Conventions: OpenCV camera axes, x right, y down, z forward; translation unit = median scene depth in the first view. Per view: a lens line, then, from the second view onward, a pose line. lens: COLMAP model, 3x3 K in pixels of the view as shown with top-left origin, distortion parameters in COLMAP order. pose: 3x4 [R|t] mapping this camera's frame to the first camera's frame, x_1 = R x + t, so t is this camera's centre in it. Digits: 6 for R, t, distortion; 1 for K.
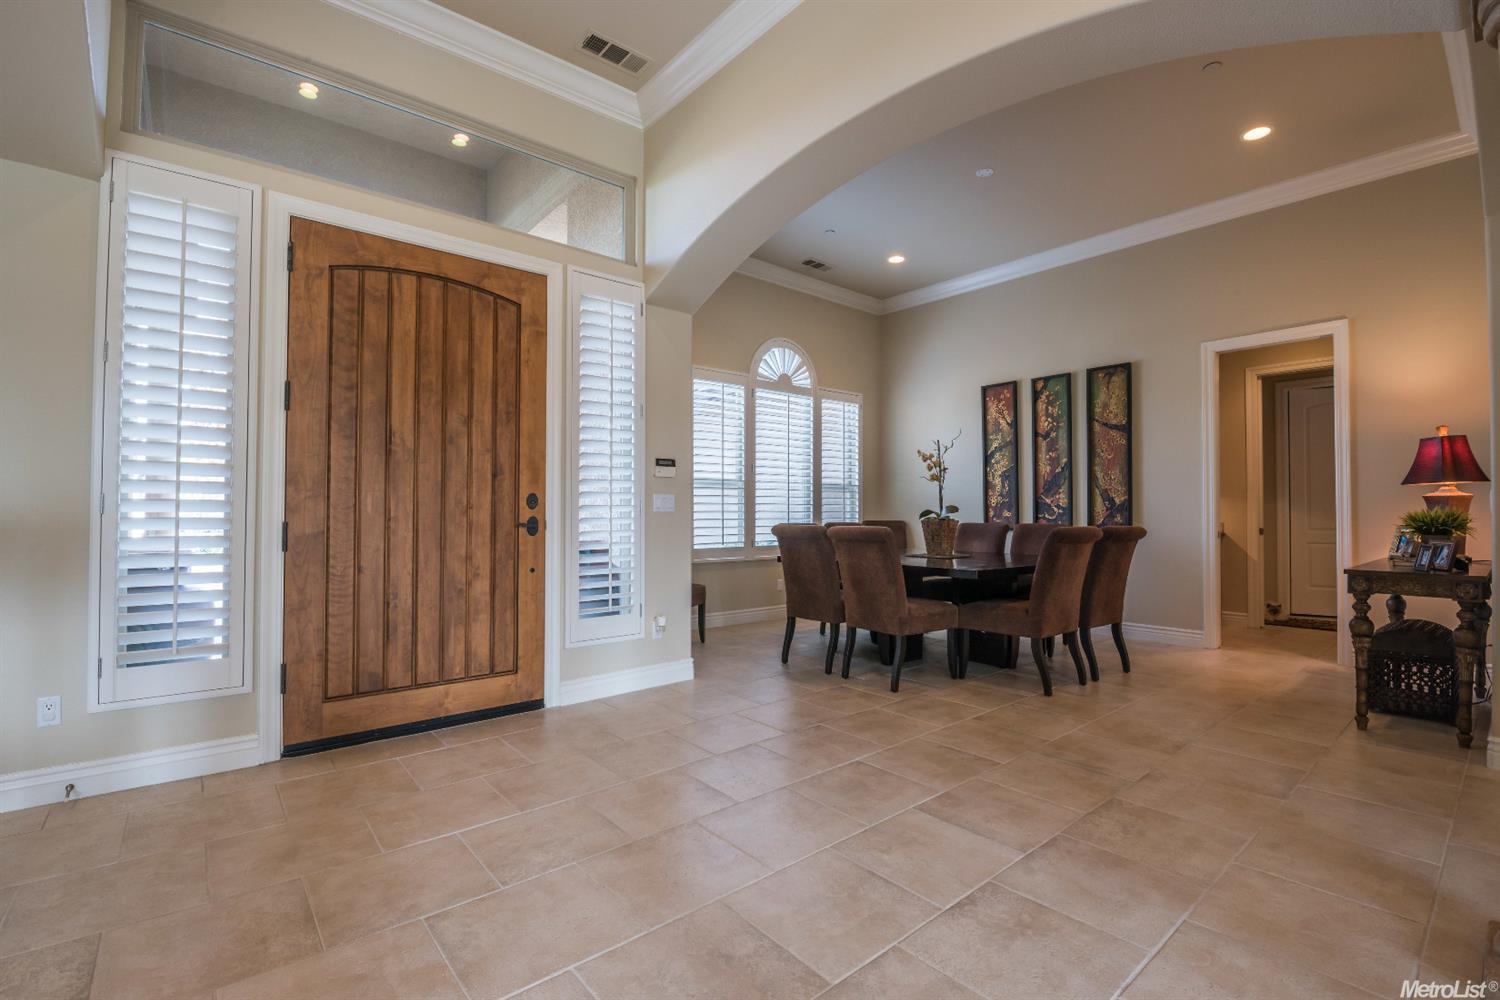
lens RADIAL K [[656.3, 0, 754.4], [0, 656.3, 506.5], [0, 0, 1]] dist [-0.011221, -0.005103]
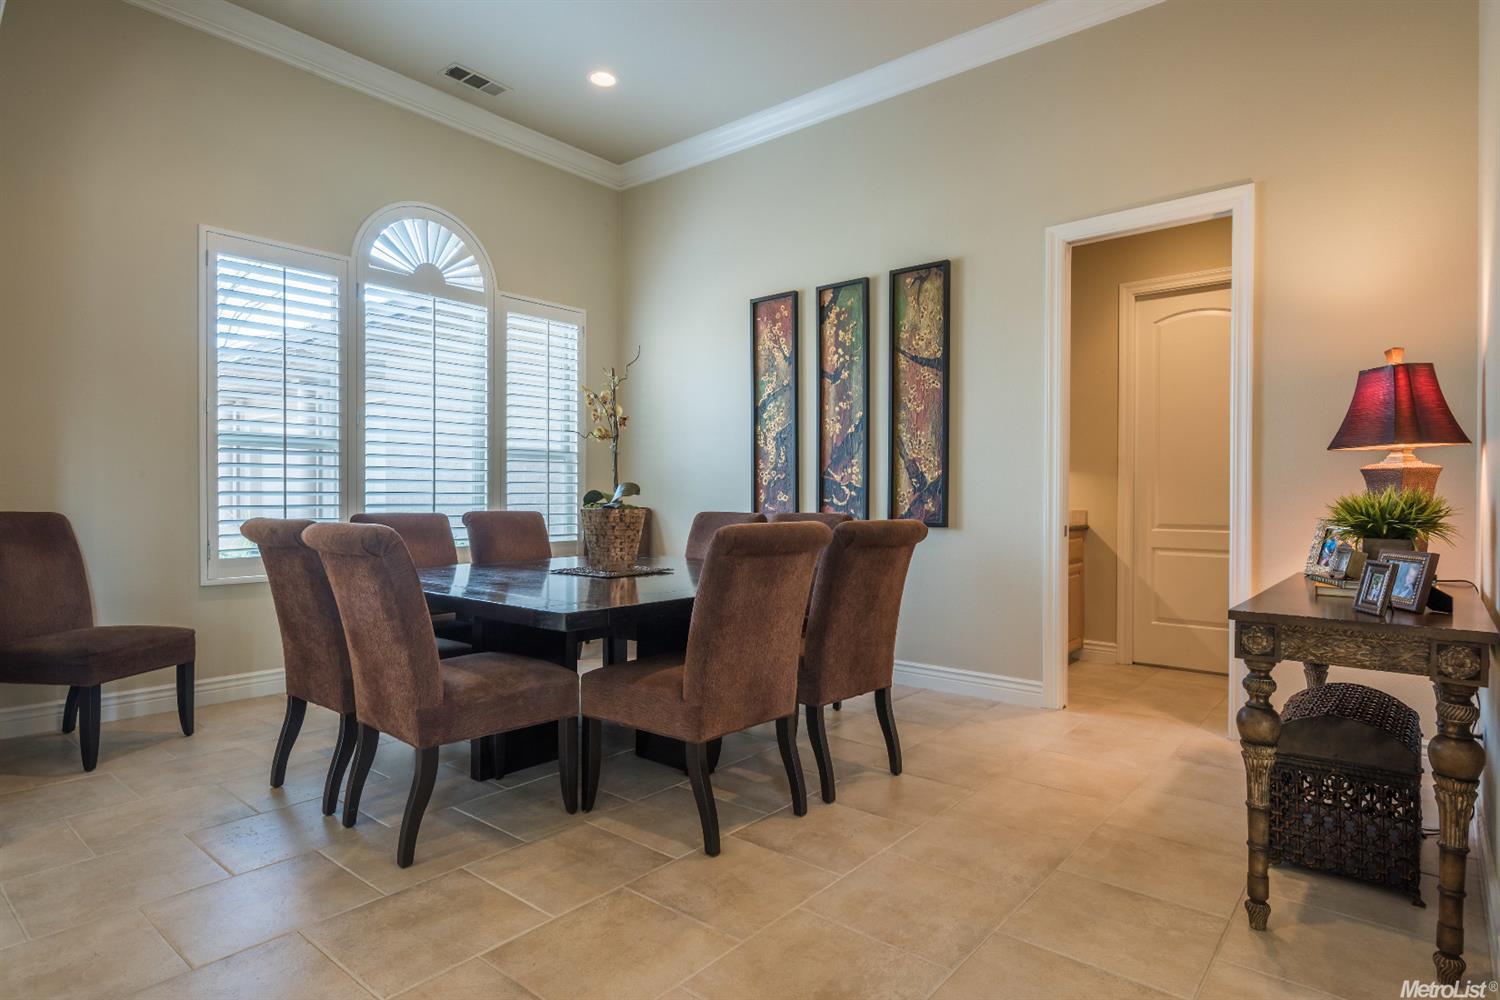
lens RADIAL K [[808.5, 0, 750.0], [0, 808.5, 510.4], [0, 0, 1]] dist [0.003064, -0.000091]
pose [[0.983381, -0.000972, 0.181552, 0.275762], [-0.004137, 0.999606, 0.027761, 0.002486], [-0.181507, -0.028050, 0.982989, 0.289783]]
